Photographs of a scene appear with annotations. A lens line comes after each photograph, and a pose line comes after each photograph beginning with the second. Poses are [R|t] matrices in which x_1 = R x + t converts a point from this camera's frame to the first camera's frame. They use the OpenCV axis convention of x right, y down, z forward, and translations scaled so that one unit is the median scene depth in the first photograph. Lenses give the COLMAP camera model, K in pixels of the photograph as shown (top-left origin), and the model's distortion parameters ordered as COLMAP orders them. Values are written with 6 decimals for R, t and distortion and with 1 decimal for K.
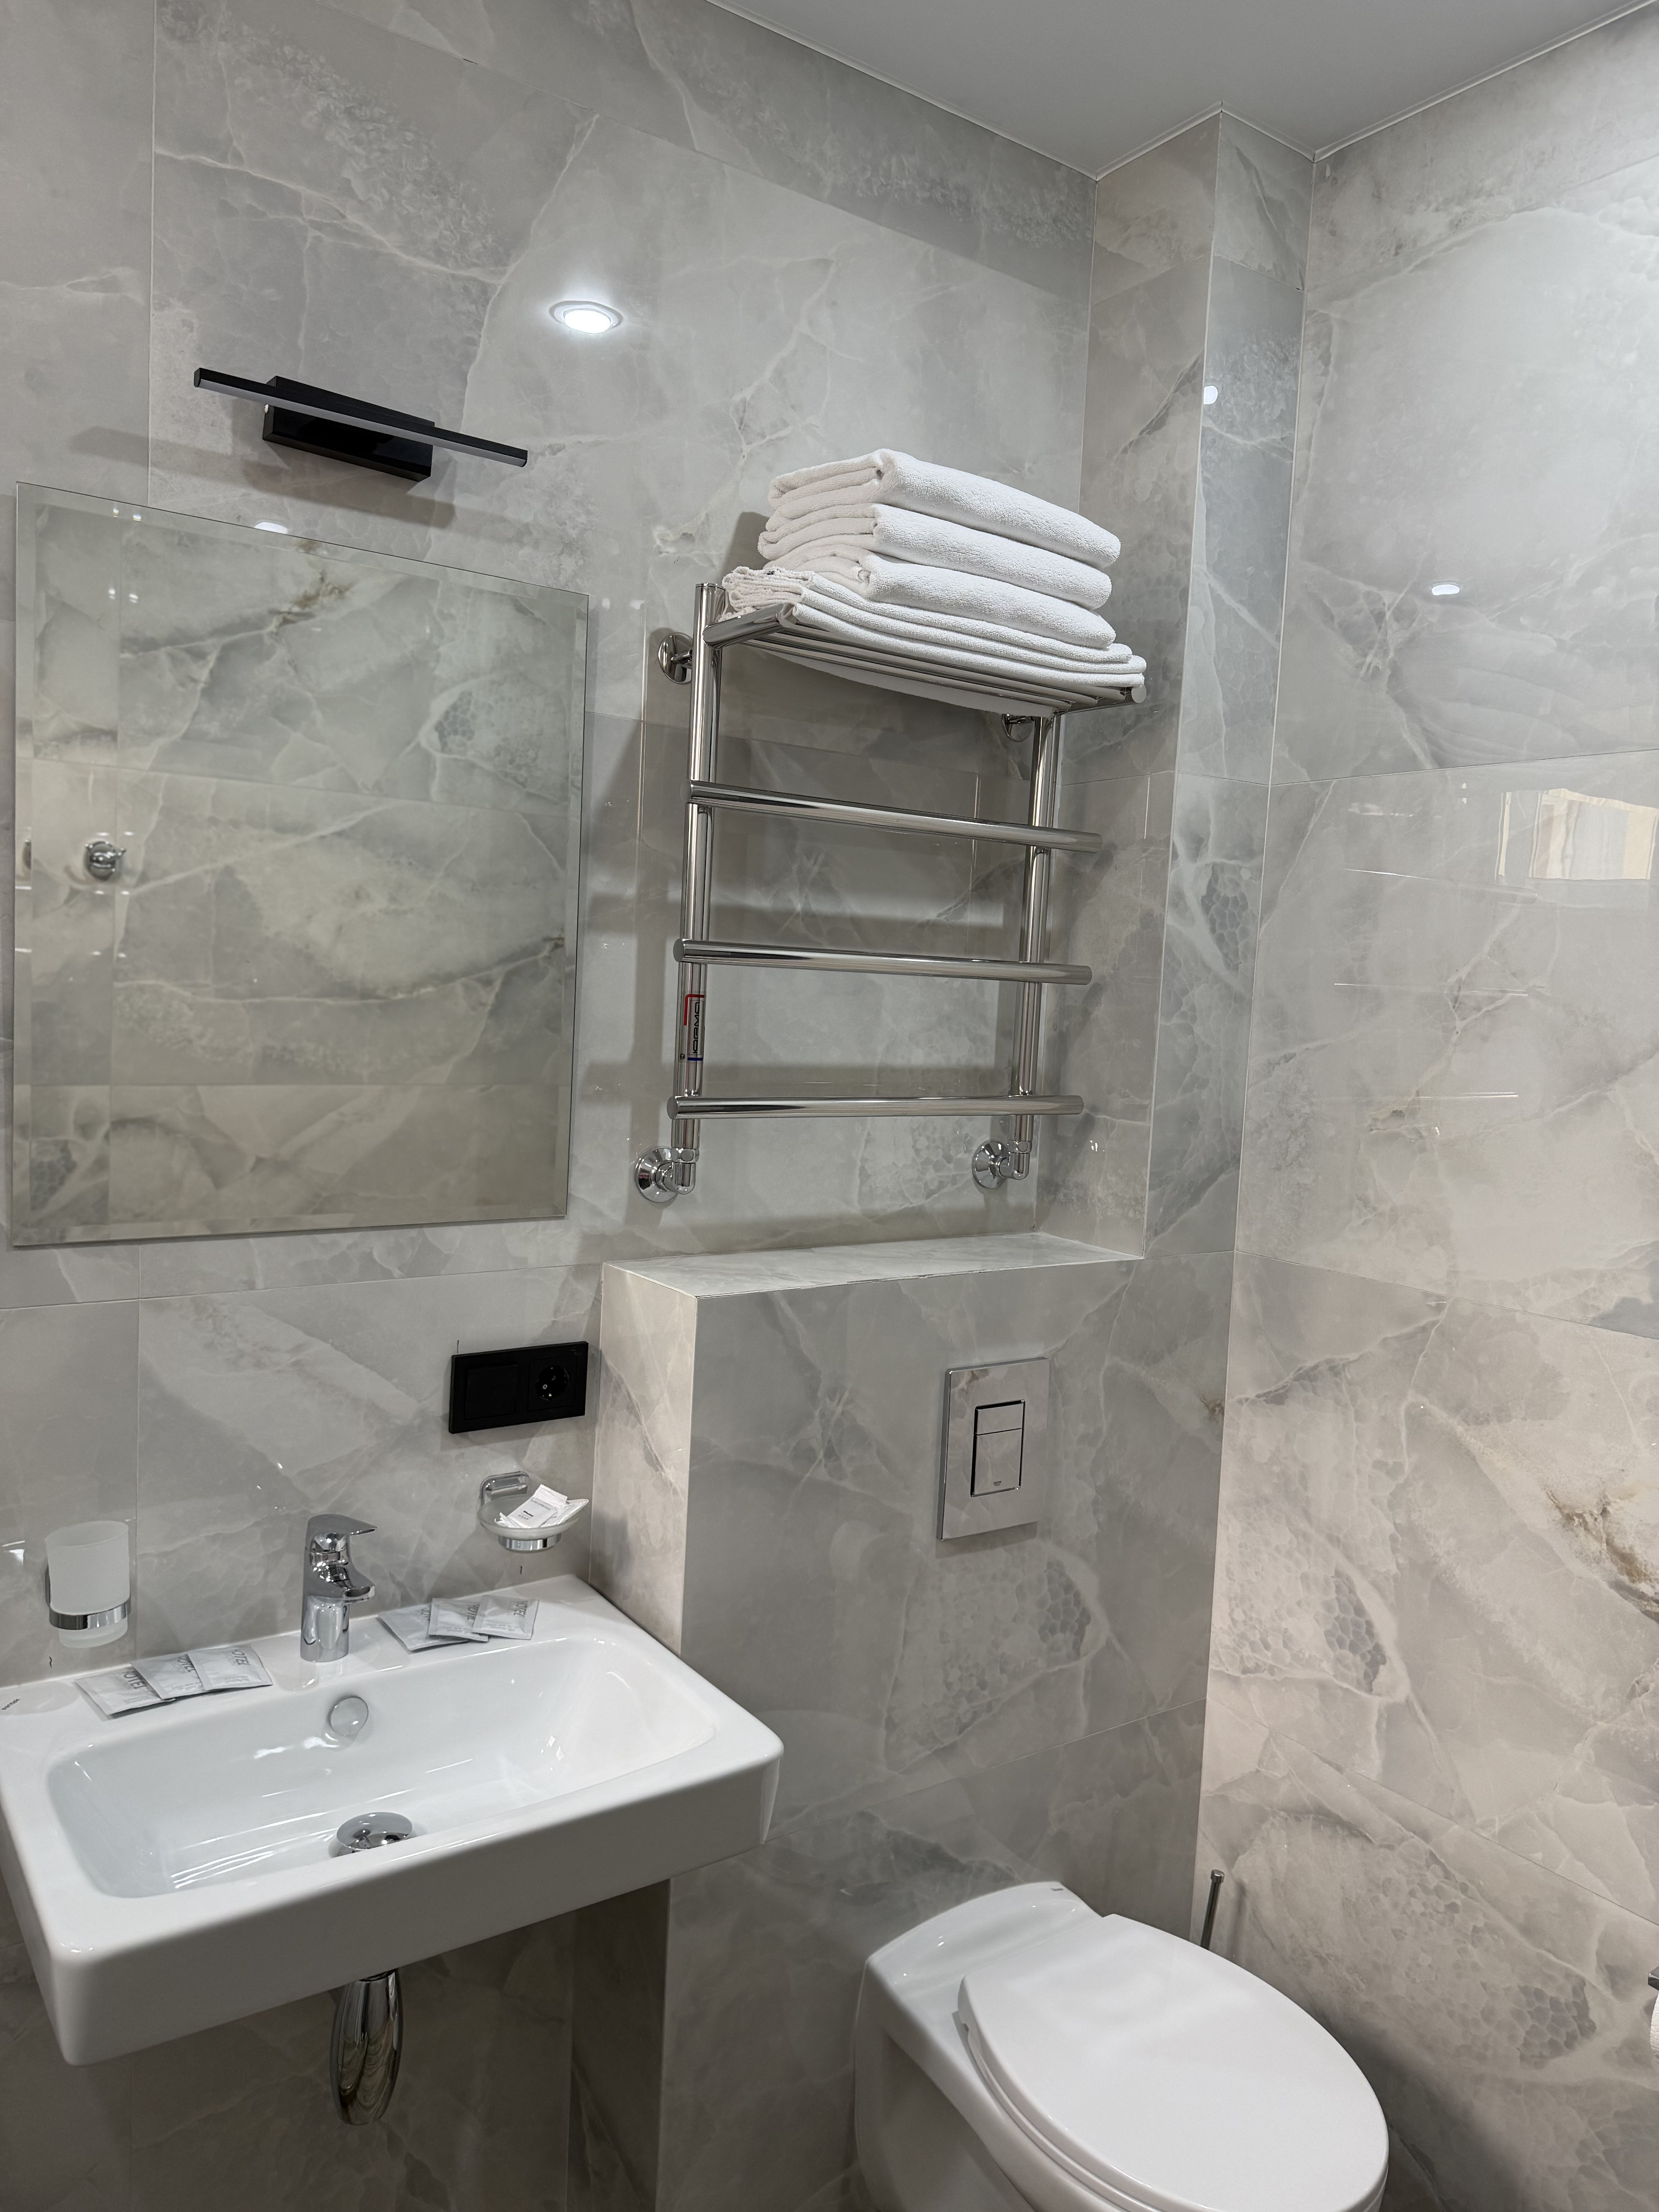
lens RADIAL K [[1561.3, 0, 826.1], [0, 1561.3, 1145.2], [0, 0, 1]] dist [0.083337, -0.125619]
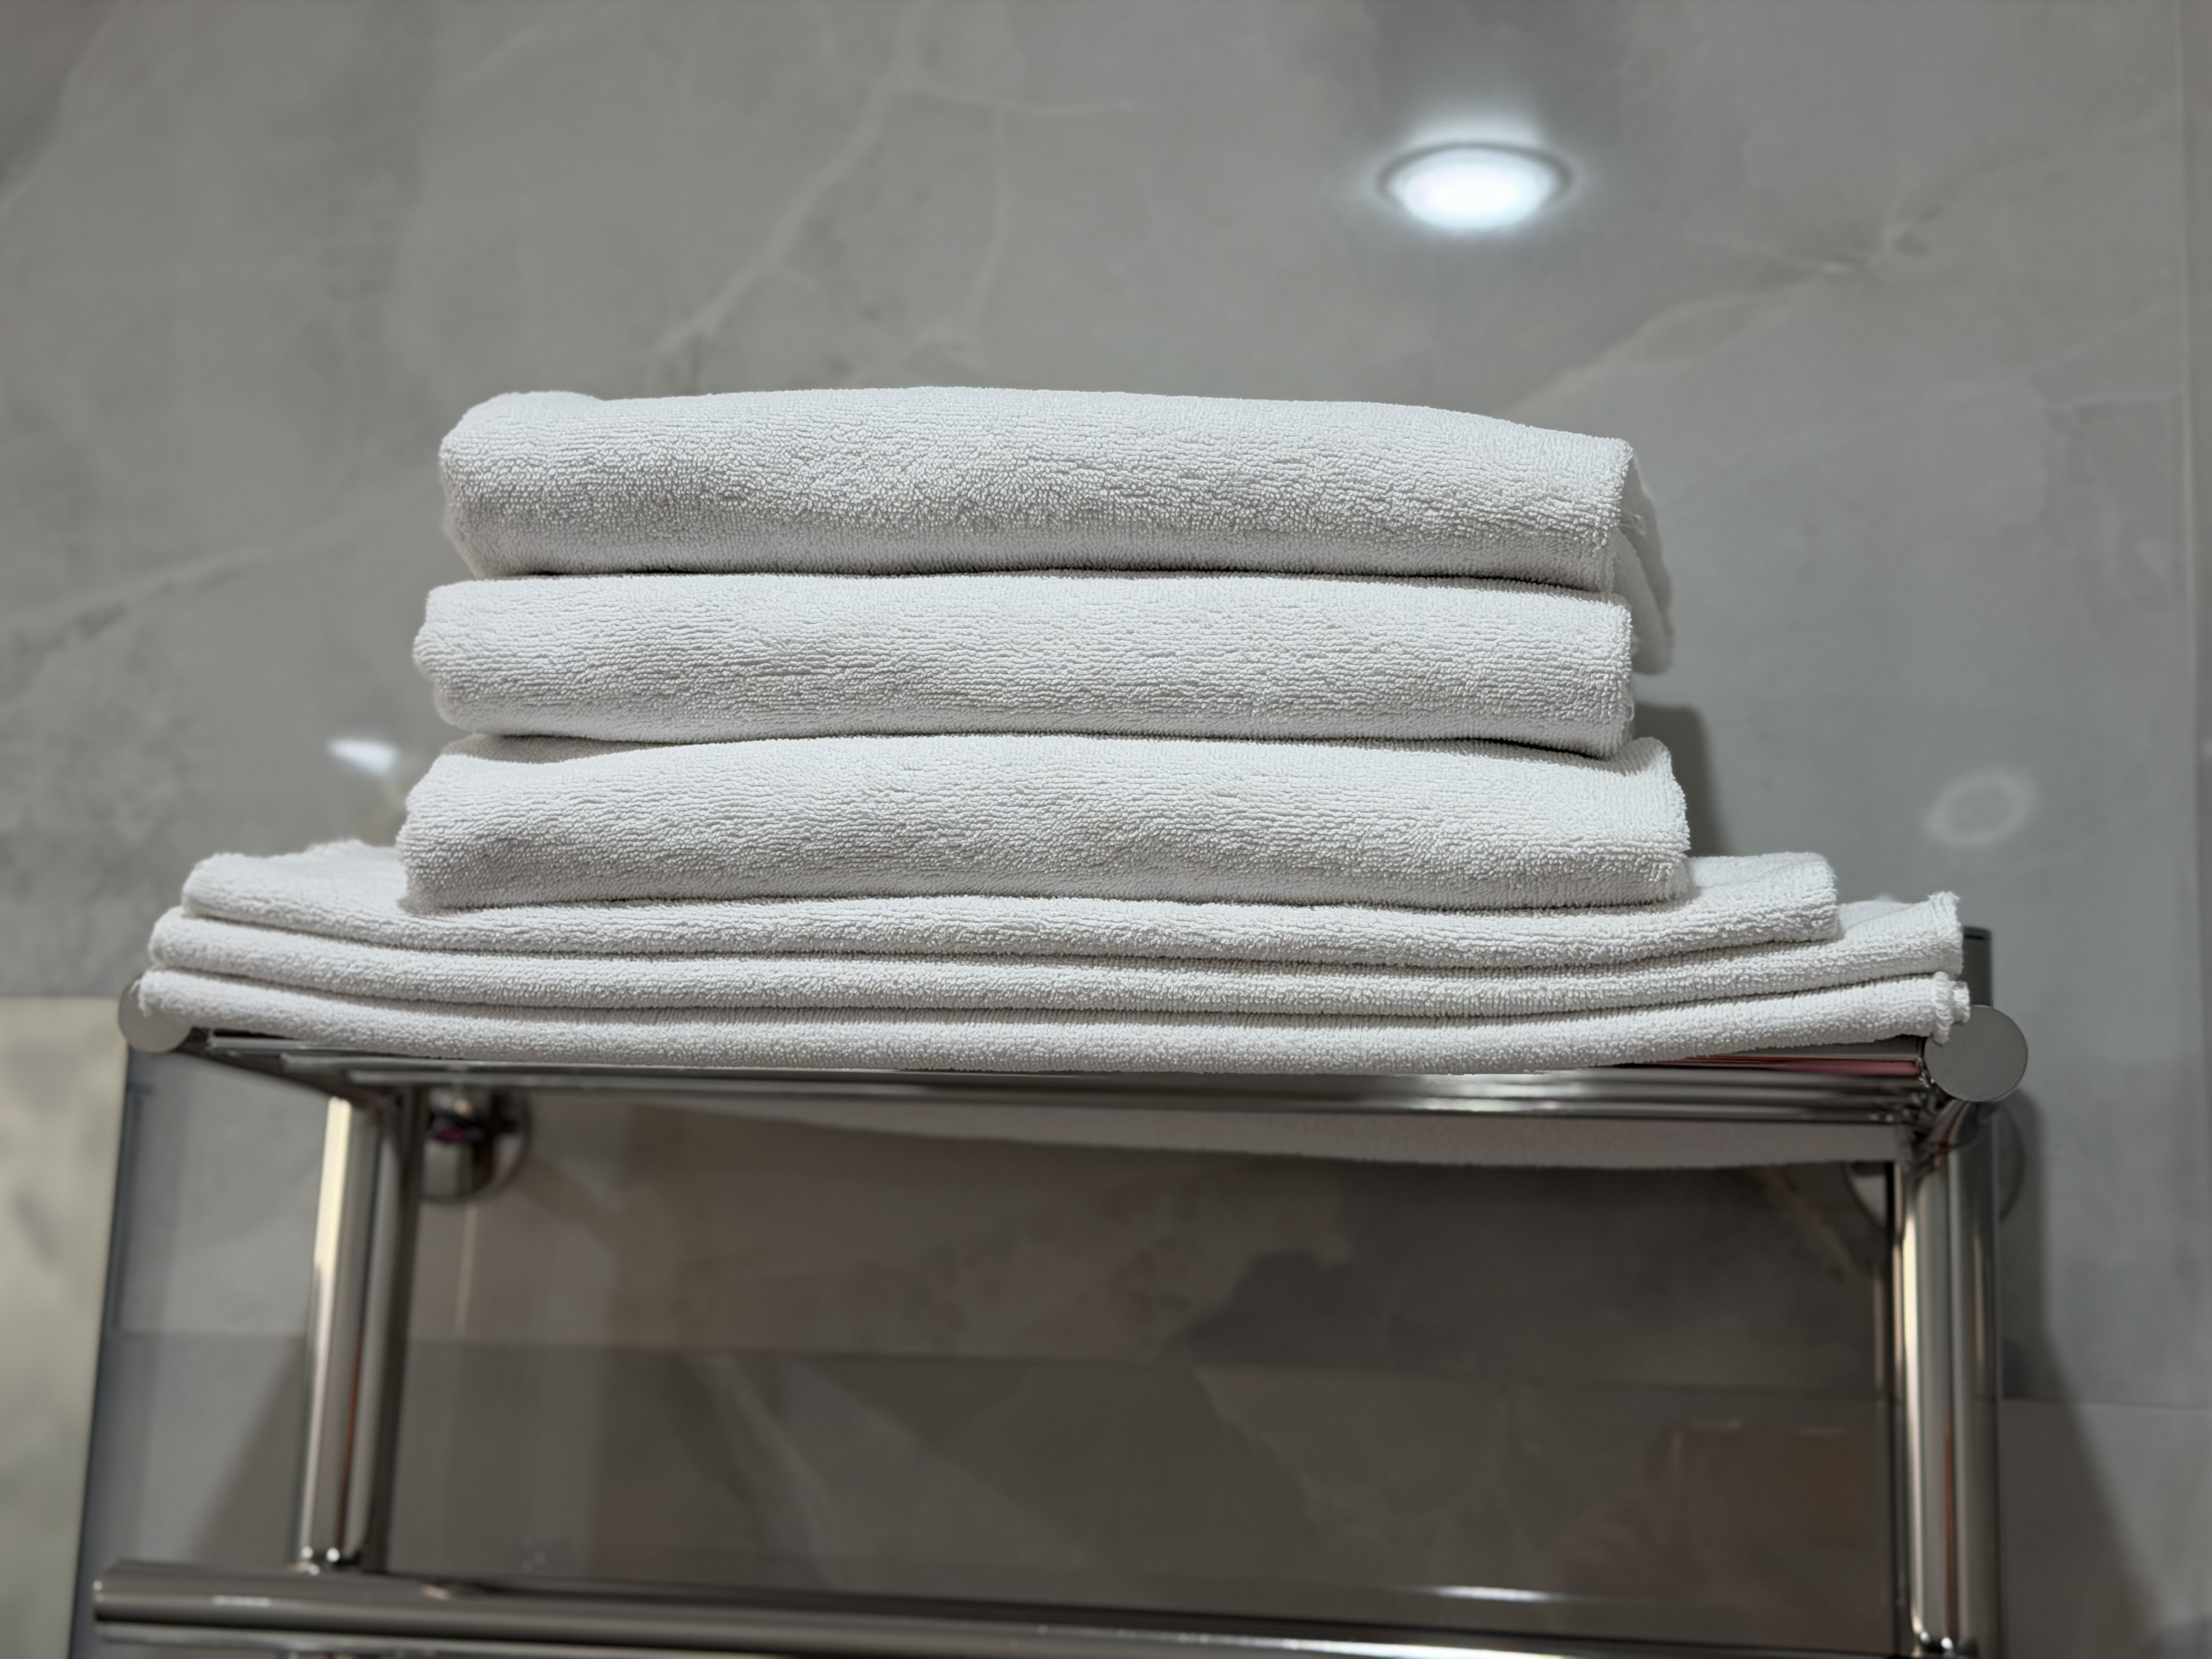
lens RADIAL K [[3058.8, 0, 1104.5], [0, 3058.8, 843.6], [0, 0, 1]] dist [0.160058, -0.177622]
pose [[0.682225, -0.150392, -0.715508, 0.425908], [-0.081327, 0.956934, -0.278681, -0.190942], [0.726605, 0.248313, 0.640613, 0.647095]]
